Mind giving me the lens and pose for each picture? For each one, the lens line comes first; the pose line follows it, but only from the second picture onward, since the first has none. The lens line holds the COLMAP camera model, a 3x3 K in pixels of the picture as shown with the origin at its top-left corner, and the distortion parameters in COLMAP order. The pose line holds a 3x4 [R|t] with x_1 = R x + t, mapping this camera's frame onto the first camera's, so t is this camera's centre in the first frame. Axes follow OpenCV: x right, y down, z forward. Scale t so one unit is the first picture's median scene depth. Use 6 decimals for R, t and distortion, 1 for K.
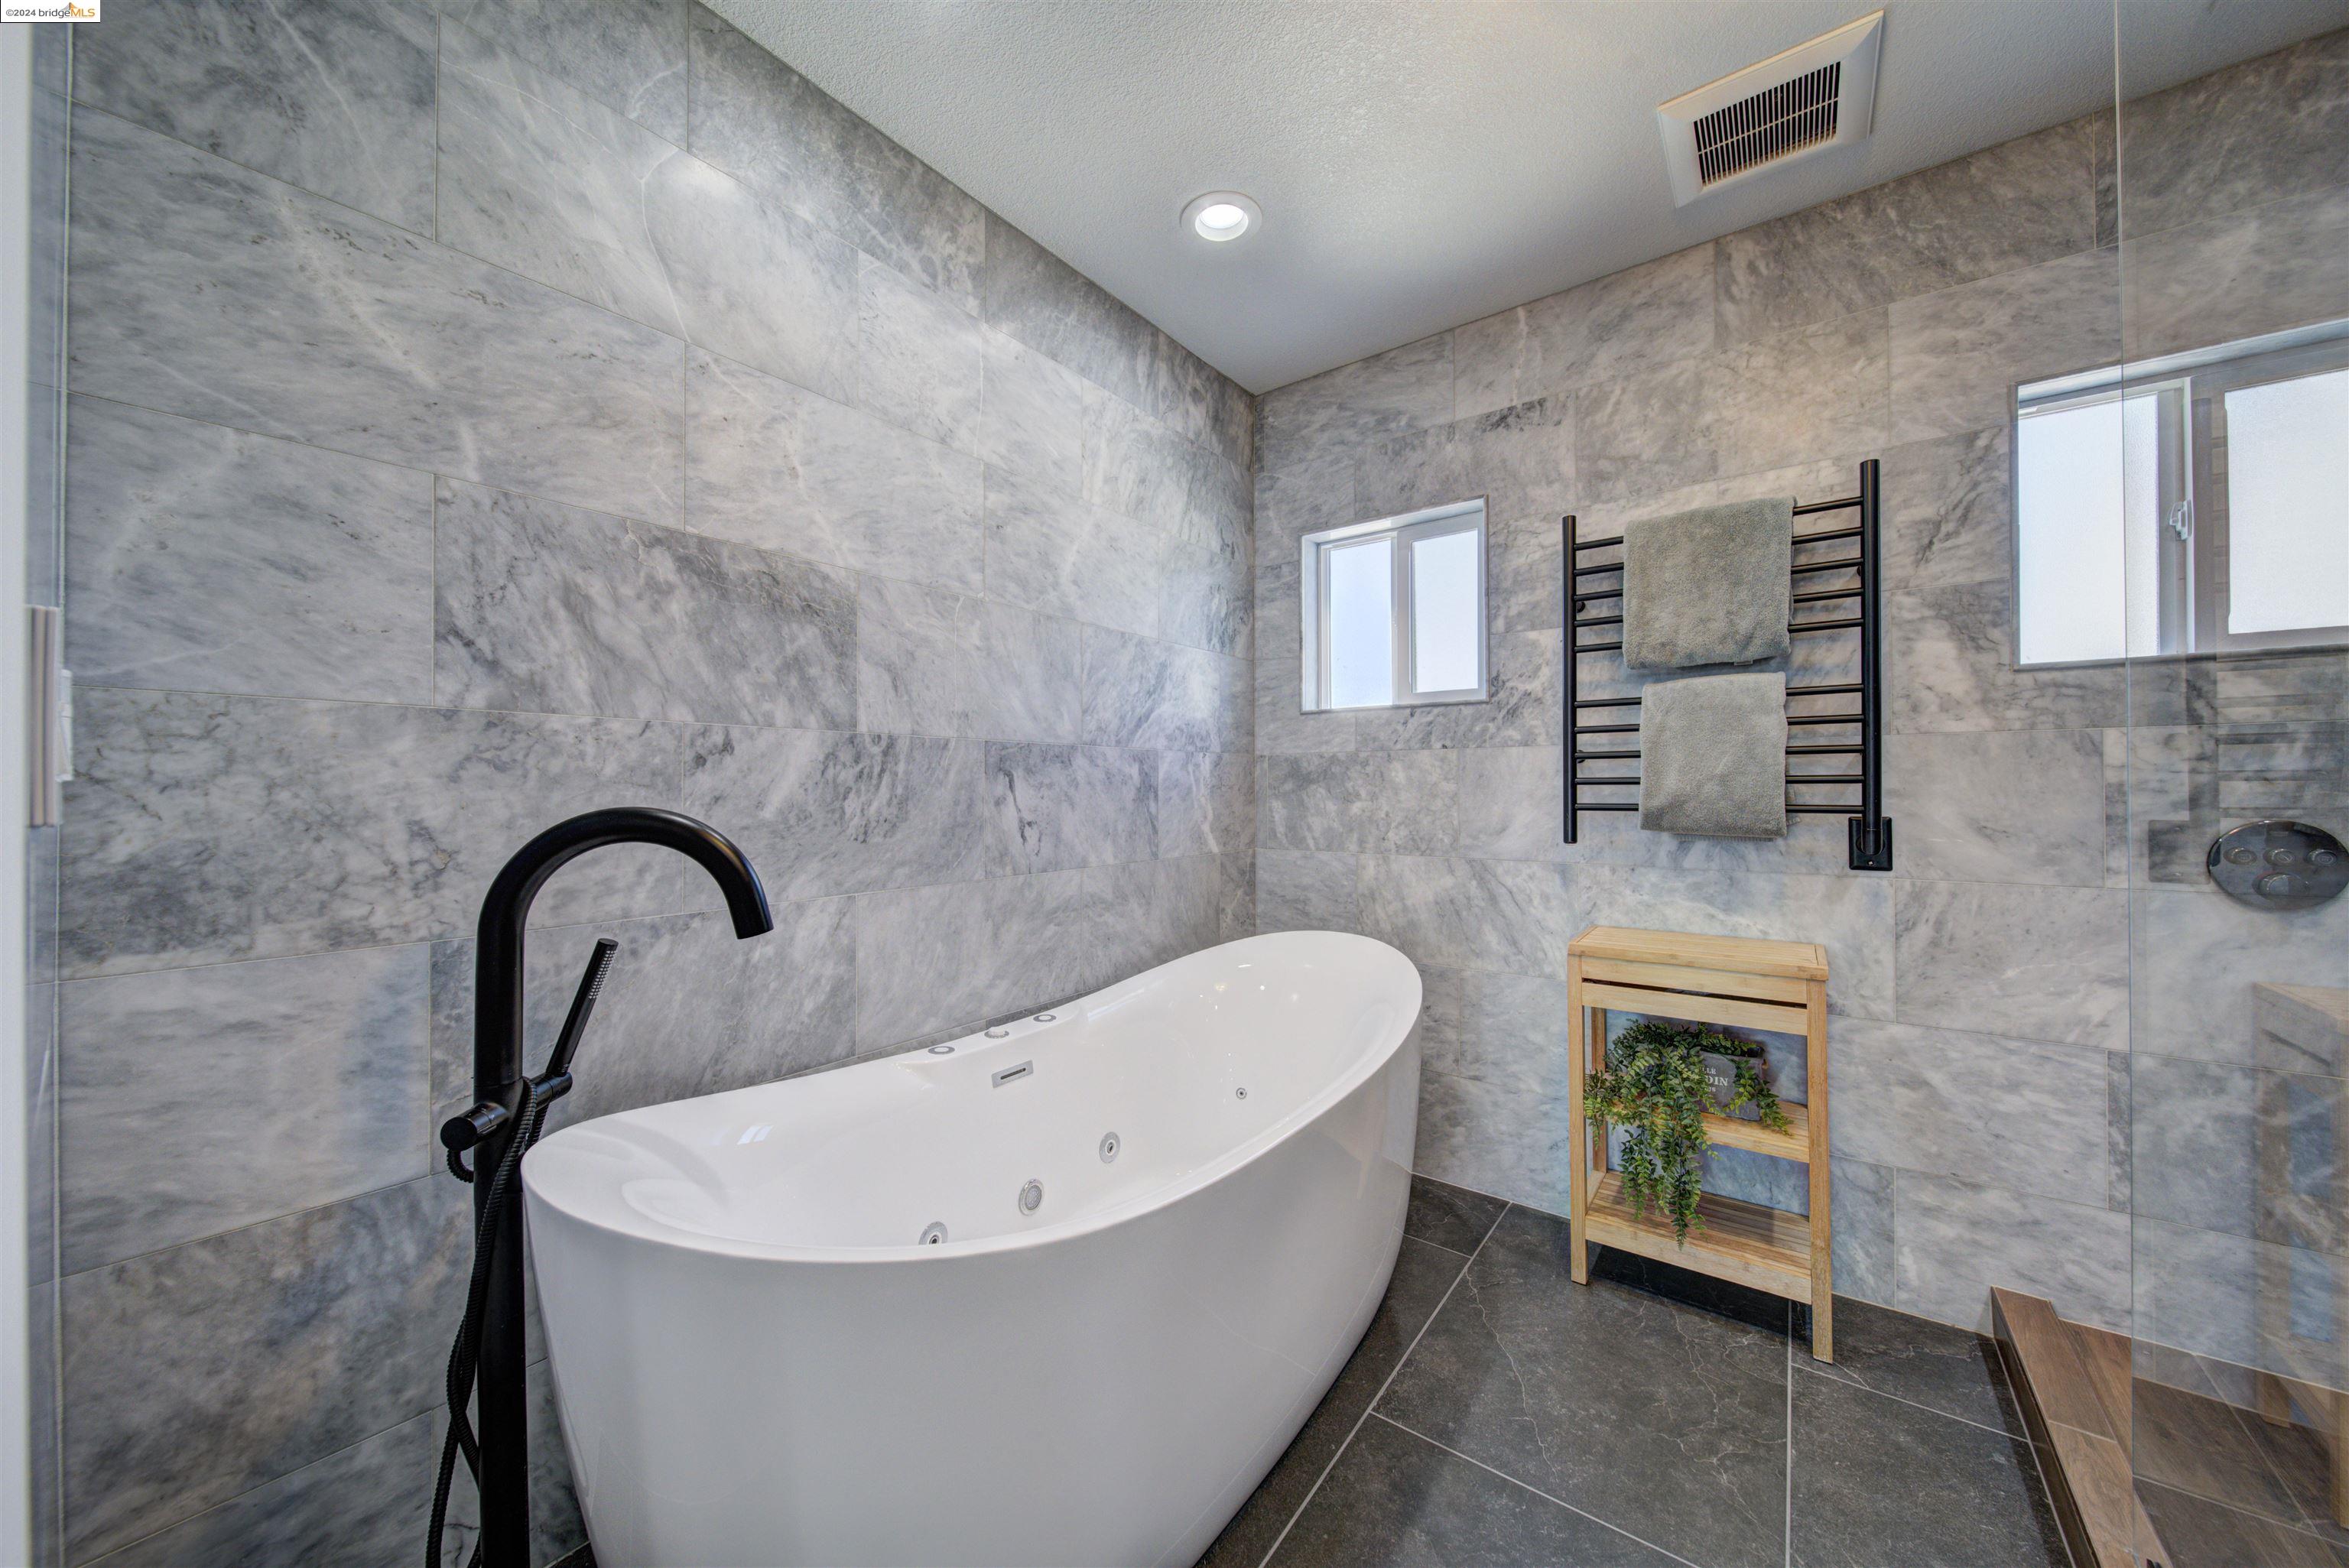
lens RADIAL K [[839.4, 0, 1154.4], [0, 839.4, 784.9], [0, 0, 1]] dist [0.000815, -0.001778]
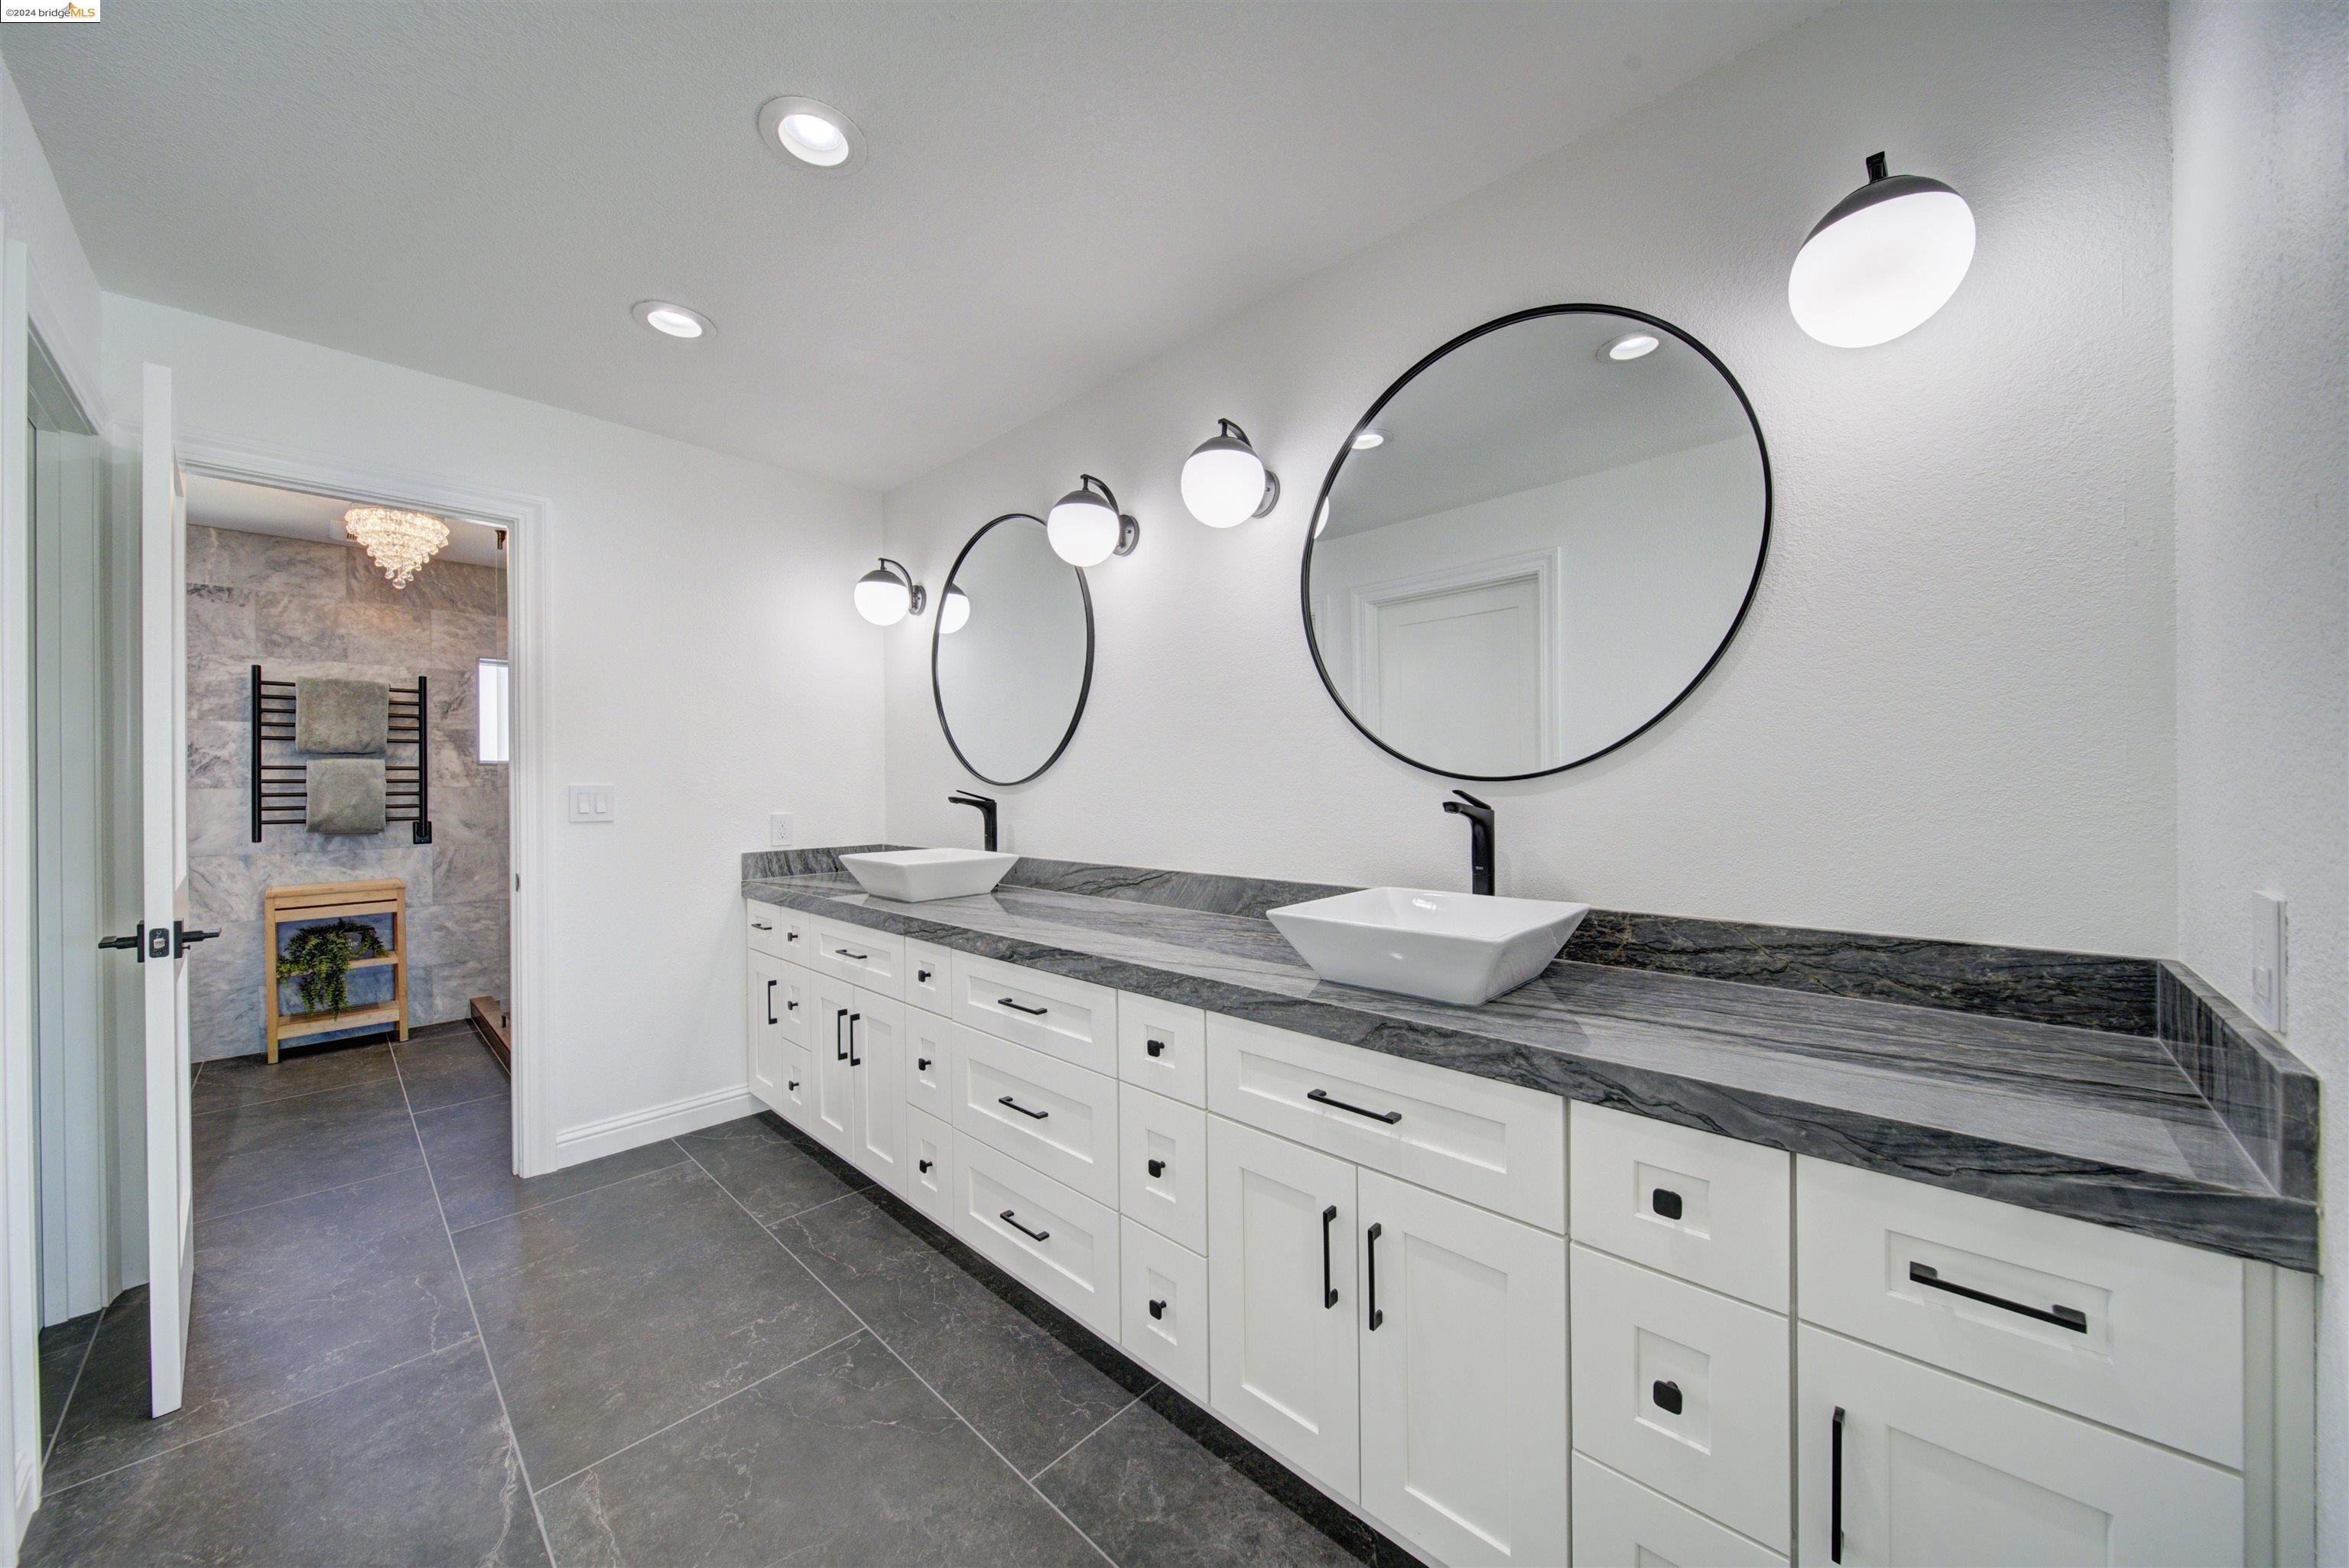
lens RADIAL K [[839.4, 0, 1178.2], [0, 839.4, 783.2], [0, 0, 1]] dist [0.000815, -0.001778]
pose [[0.122532, 0.005231, 0.992451, -1.233640], [0.004879, 0.999971, -0.005873, -0.045069], [-0.992453, 0.005562, 0.122503, -1.404485]]
